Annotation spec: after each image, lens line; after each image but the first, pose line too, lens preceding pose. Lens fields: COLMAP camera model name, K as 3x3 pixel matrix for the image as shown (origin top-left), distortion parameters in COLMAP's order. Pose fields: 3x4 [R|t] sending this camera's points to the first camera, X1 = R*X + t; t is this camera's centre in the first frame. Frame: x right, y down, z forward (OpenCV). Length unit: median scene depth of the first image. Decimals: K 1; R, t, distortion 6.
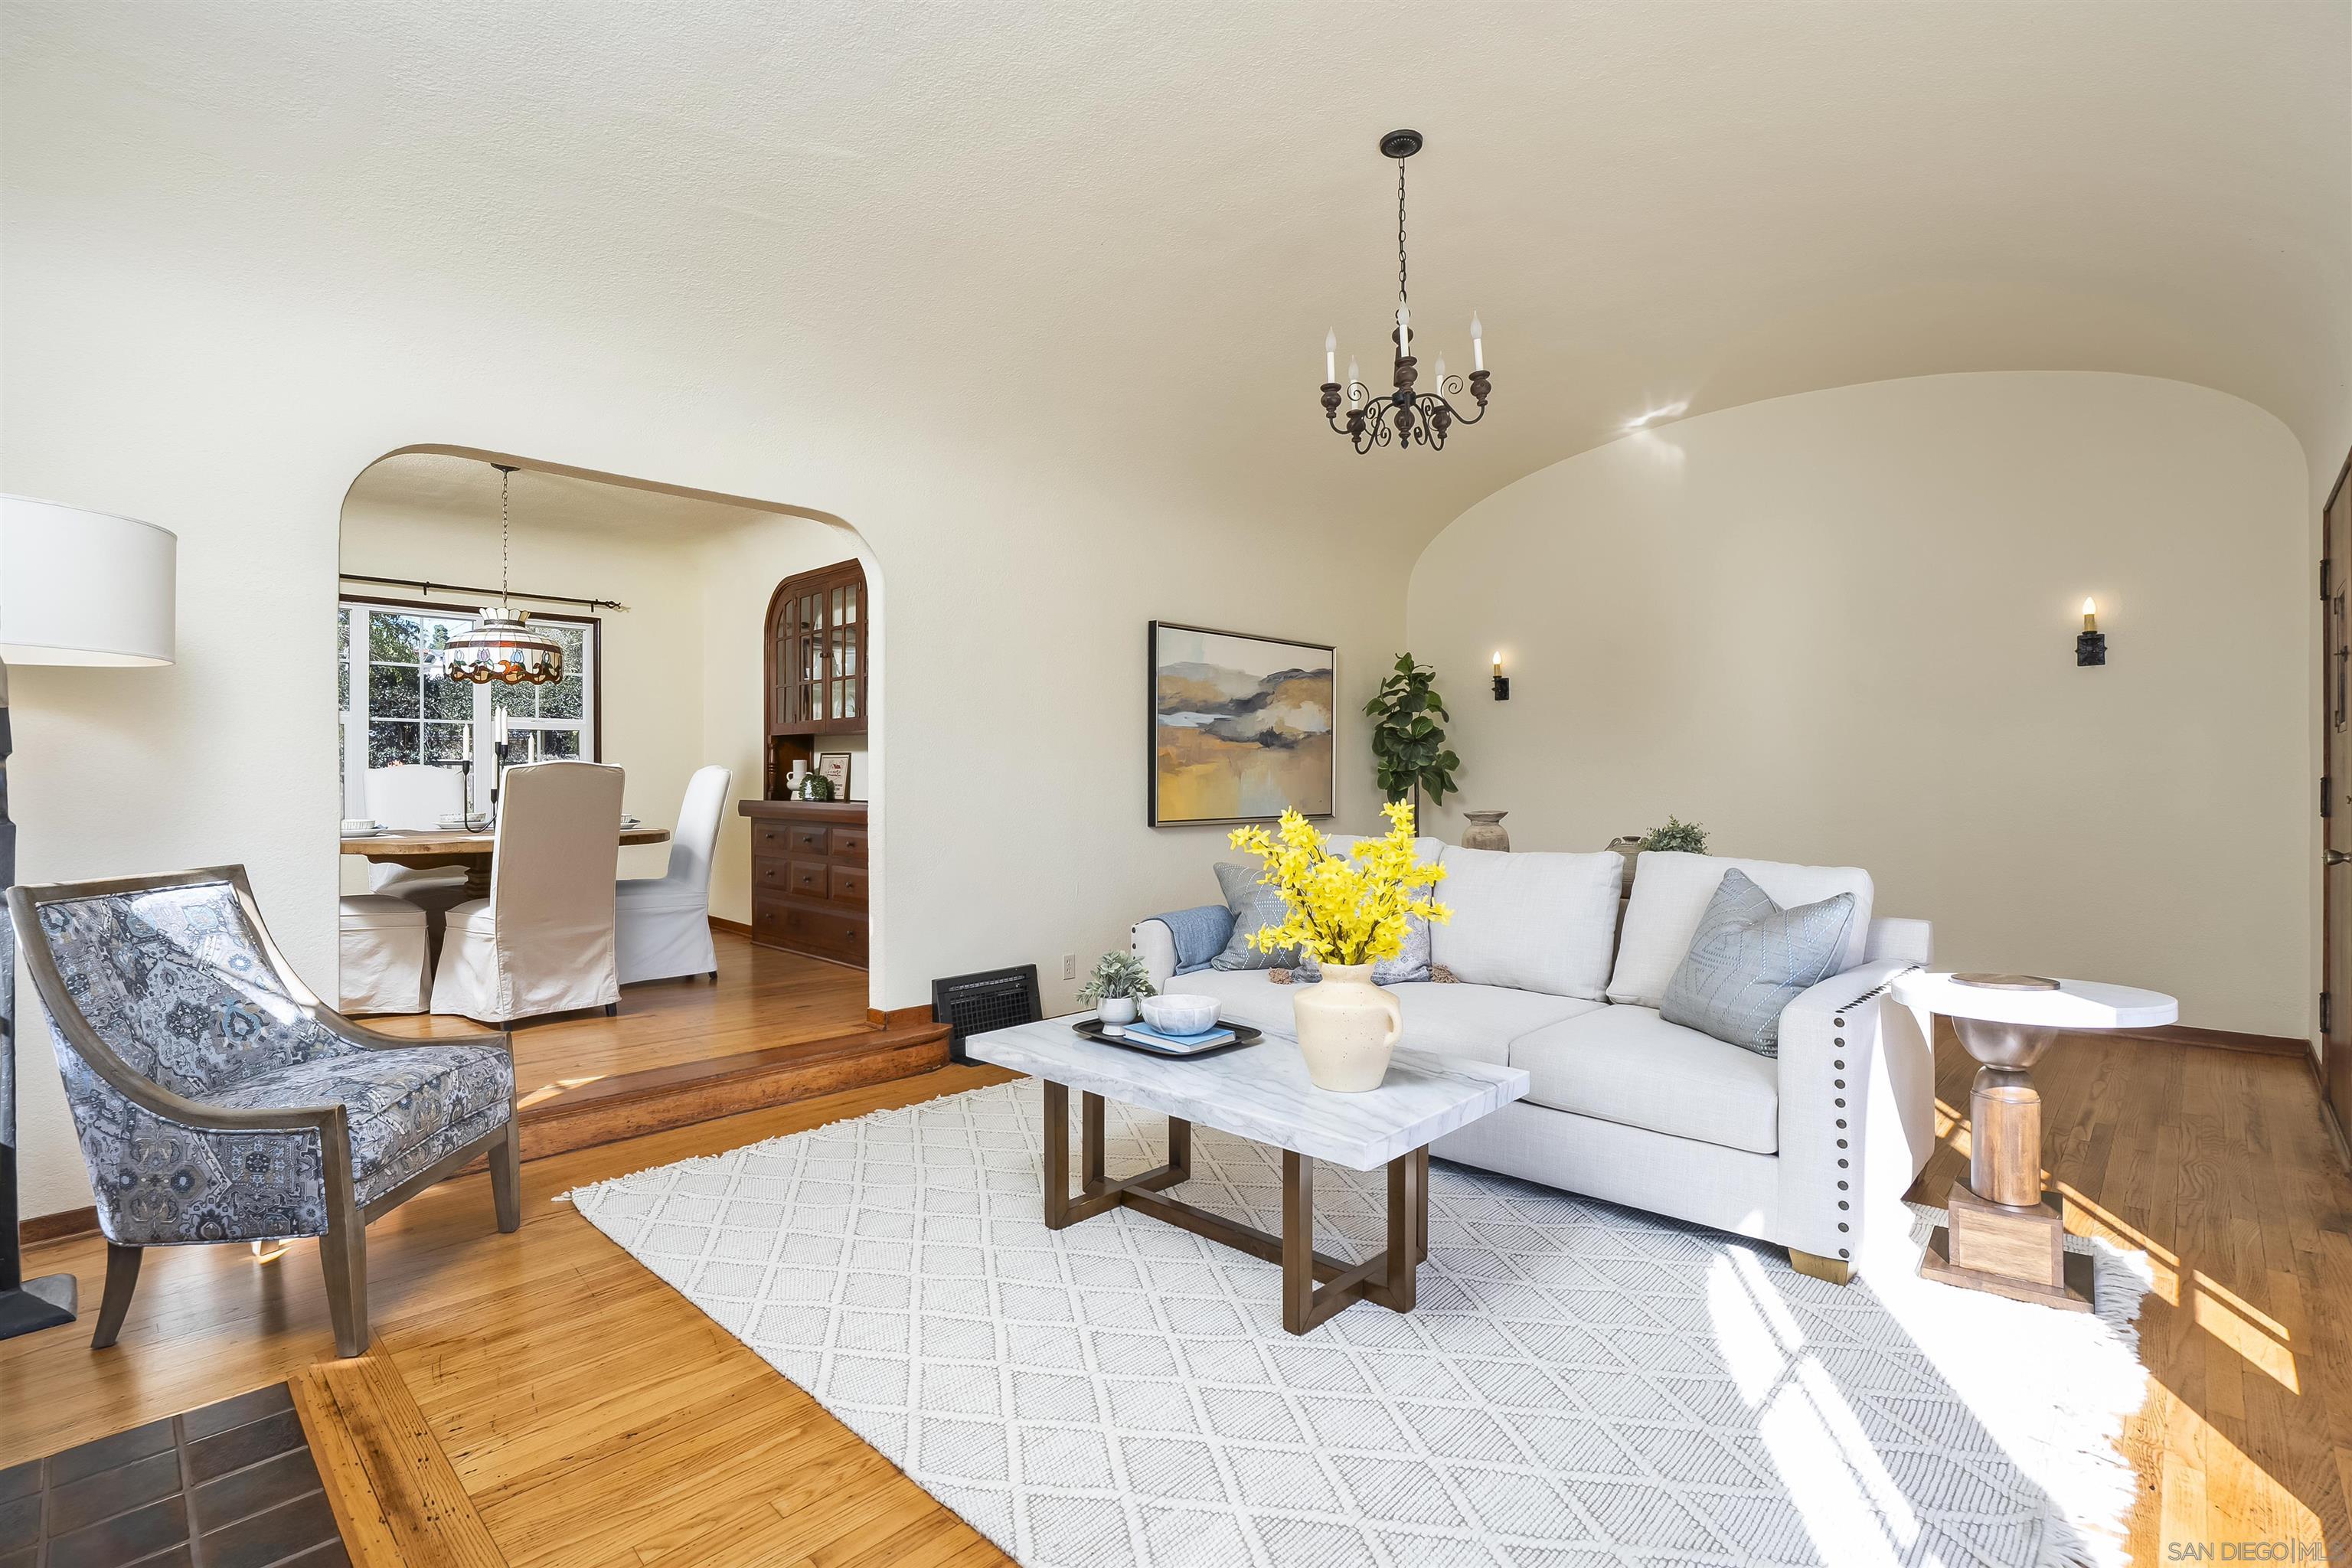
lens RADIAL K [[1103.5, 0, 1176.0], [0, 1103.5, 784.0], [0, 0, 1]] dist [-0.050584, 0.023521]
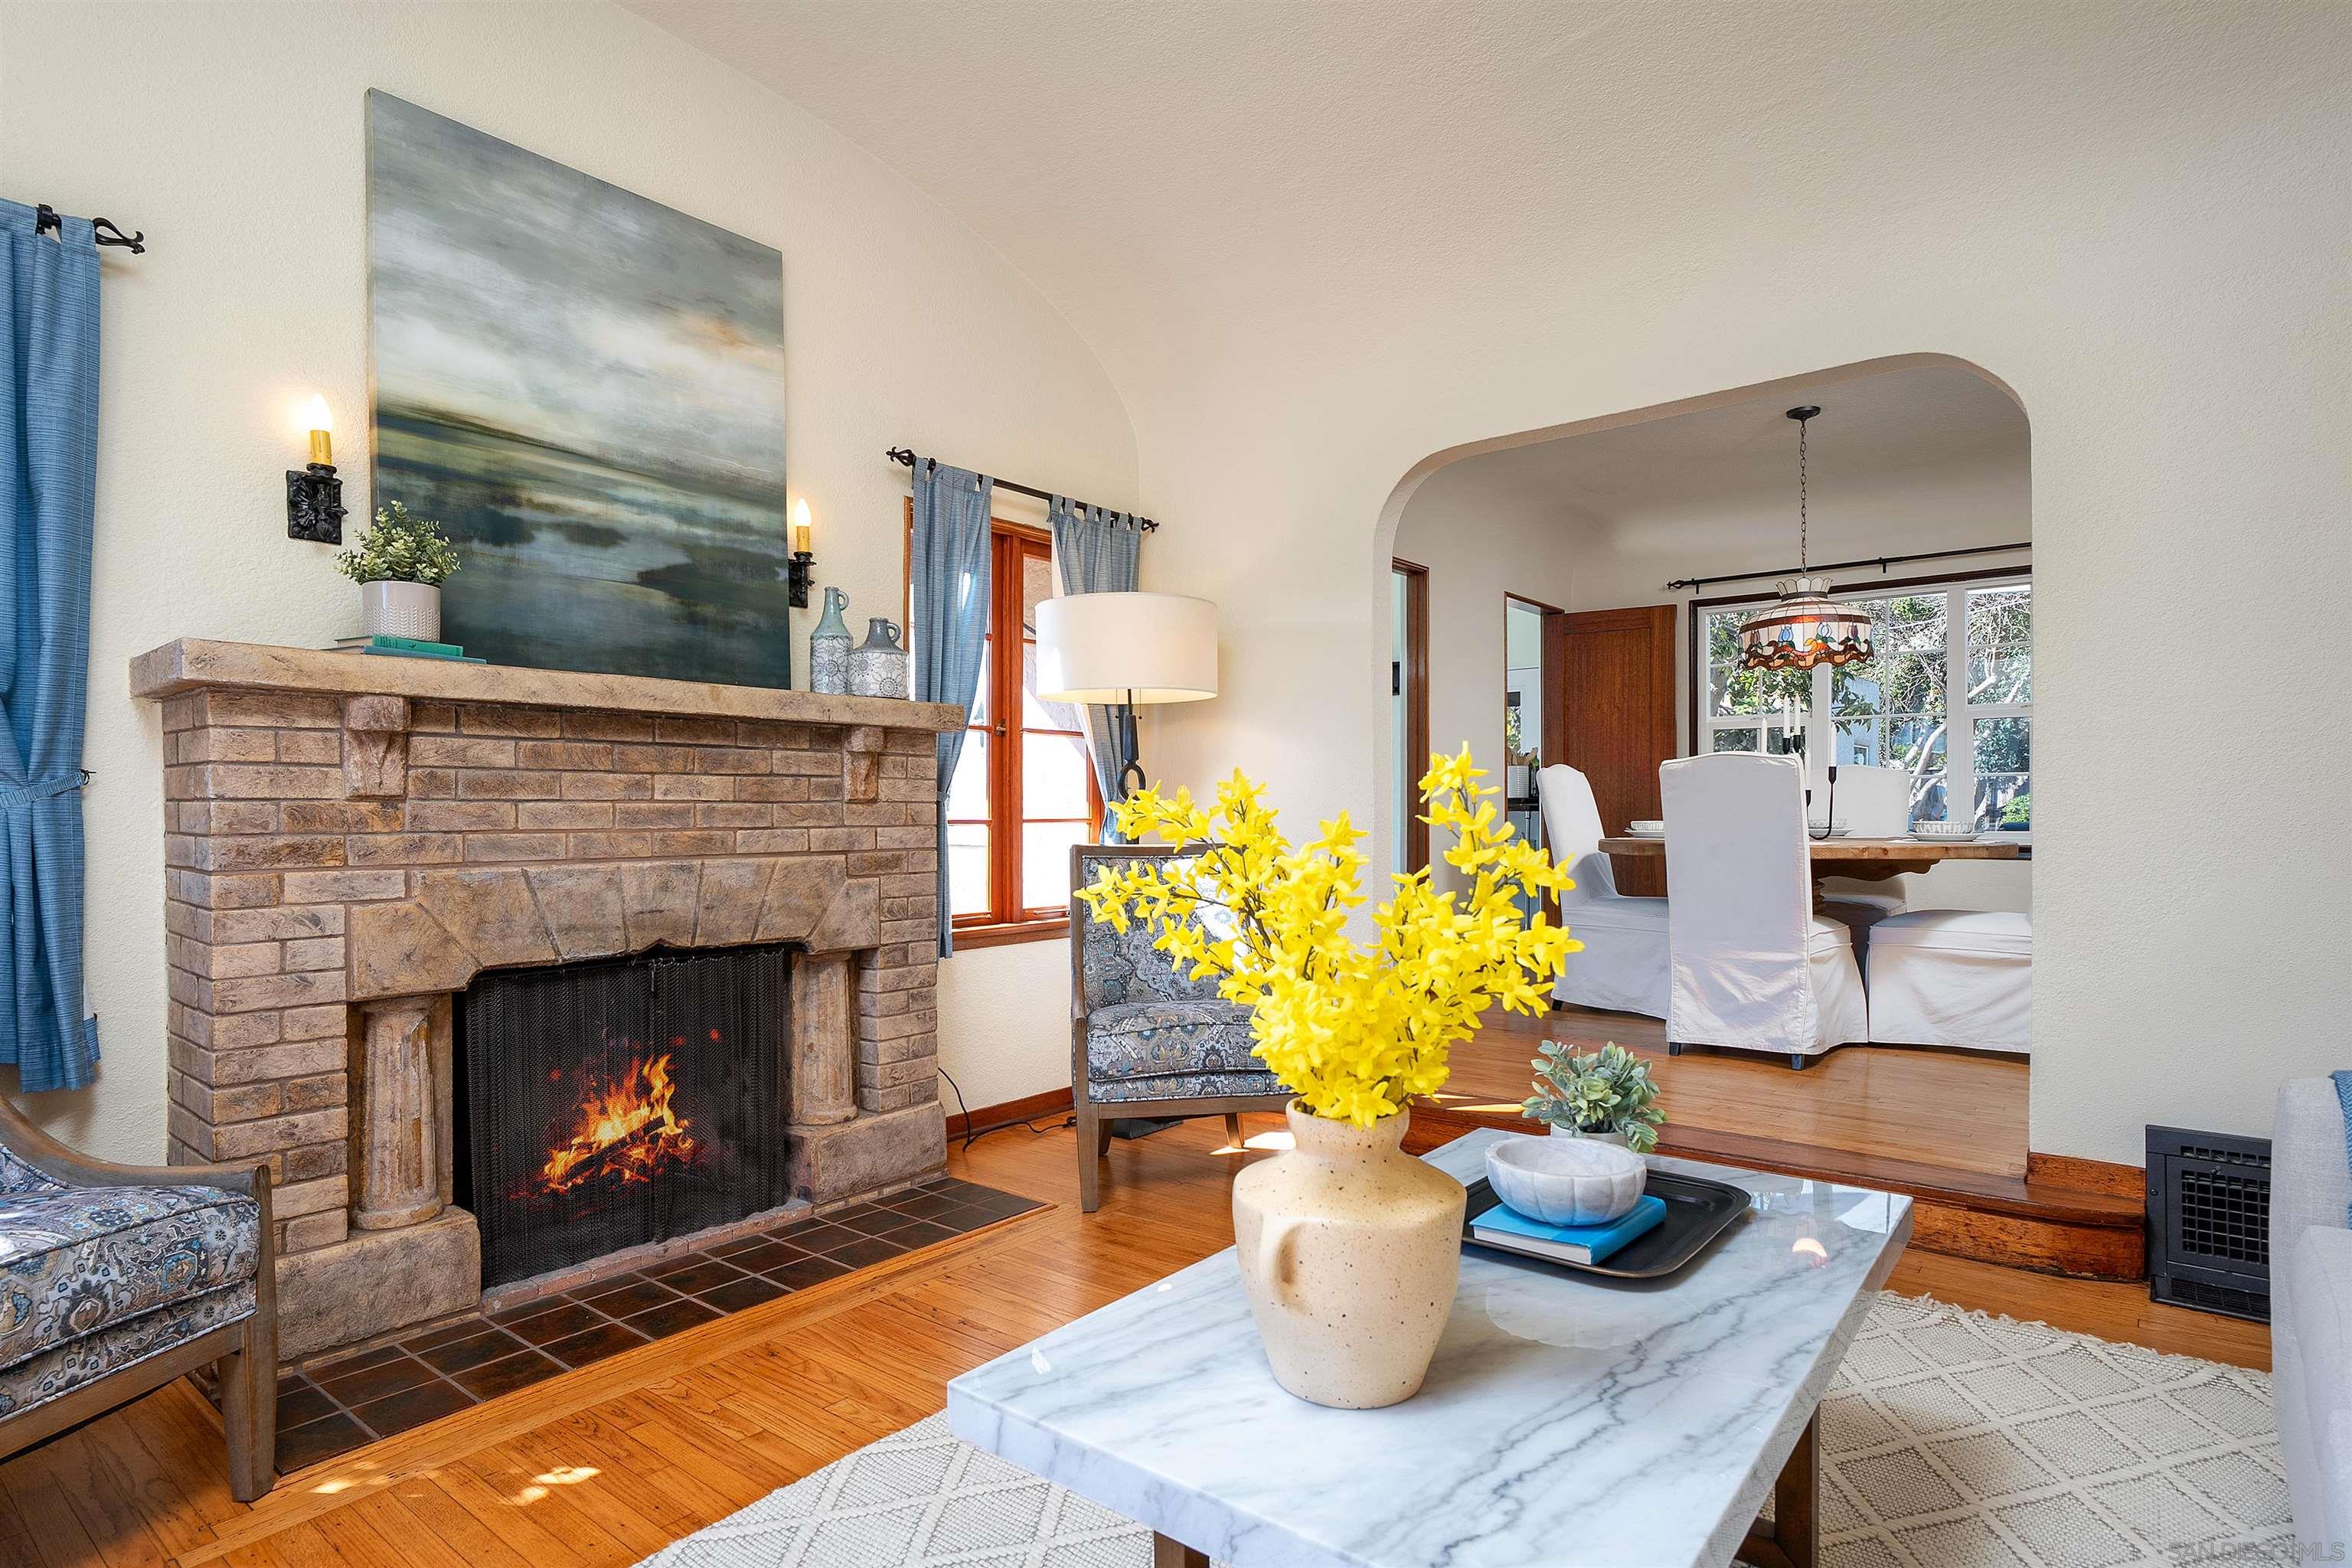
lens RADIAL K [[1234.9, 0, 1152.0], [0, 1234.9, 802.5], [0, 0, 1]] dist [-0.003418, 0.011408]
pose [[0.070174, 0.003368, -0.997529, 0.292174], [-0.002793, 0.999991, 0.003180, 0.010677], [0.997531, 0.002563, 0.070183, 0.382290]]
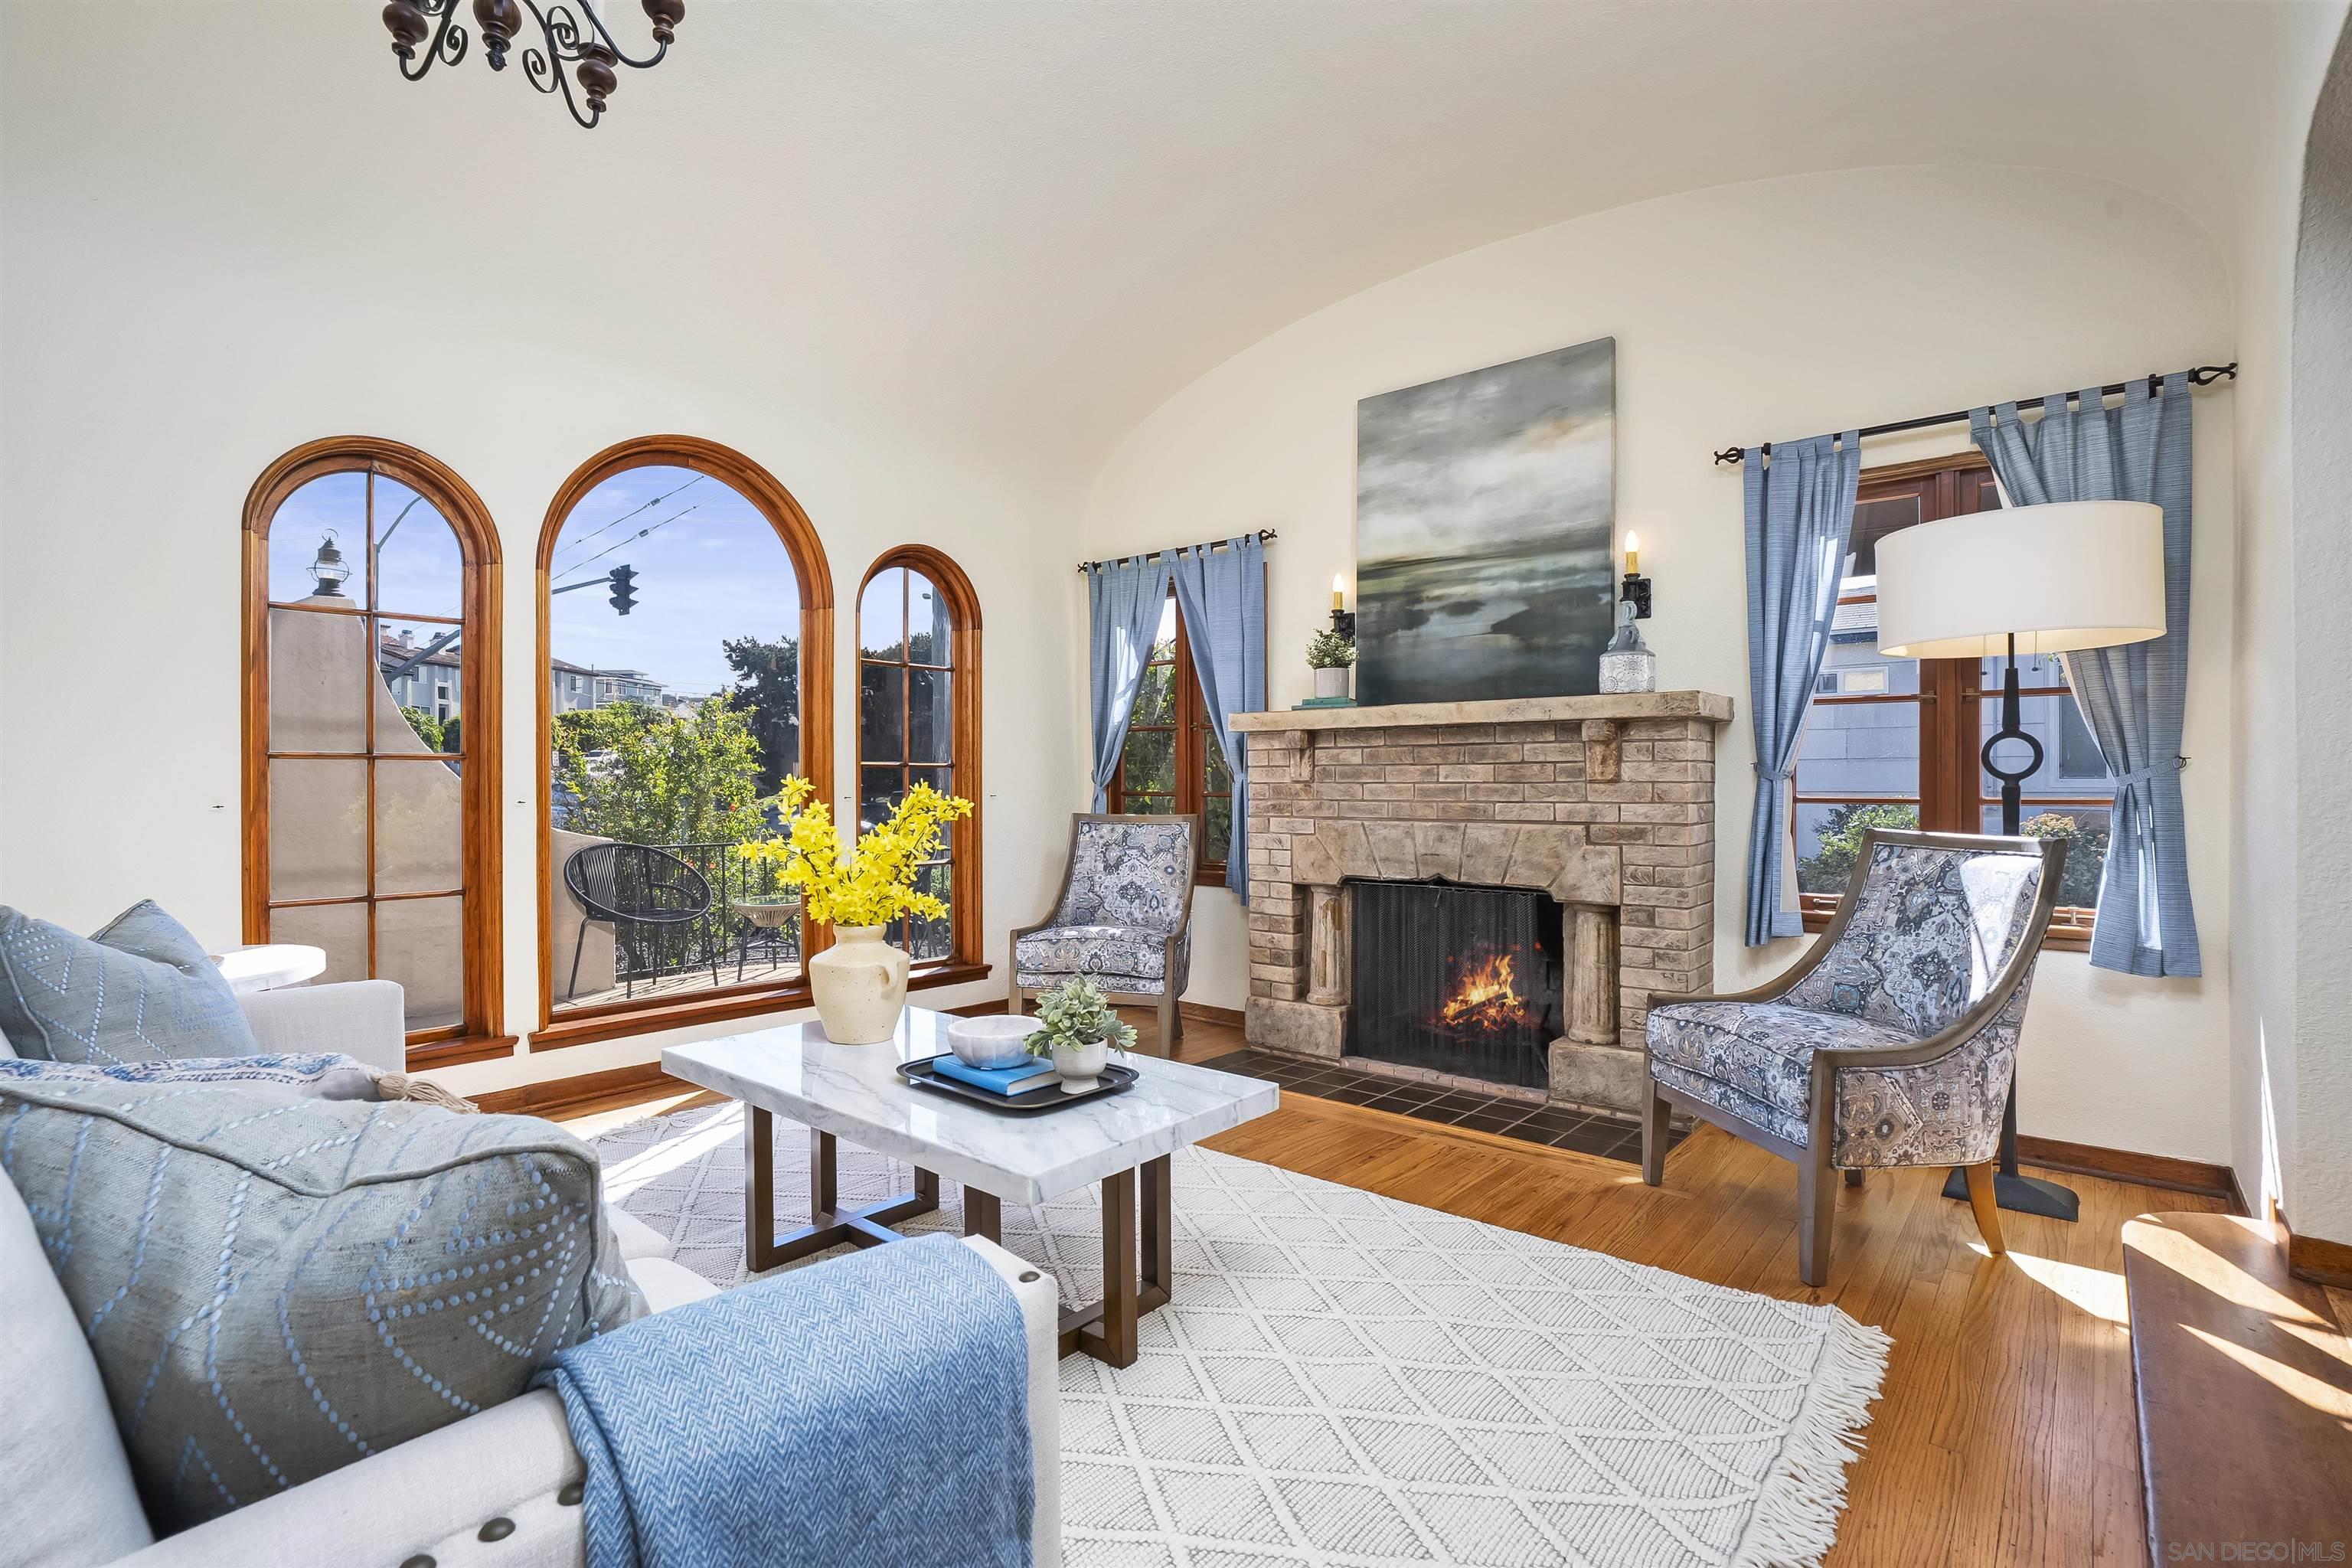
lens RADIAL K [[1103.5, 0, 1176.0], [0, 1103.5, 784.0], [0, 0, 1]] dist [-0.050584, 0.023521]
pose [[-0.997948, 0.010602, -0.063151, -0.037869], [0.010428, 0.999941, 0.003078, 0.009332], [0.063180, 0.002413, -0.997999, 0.916879]]
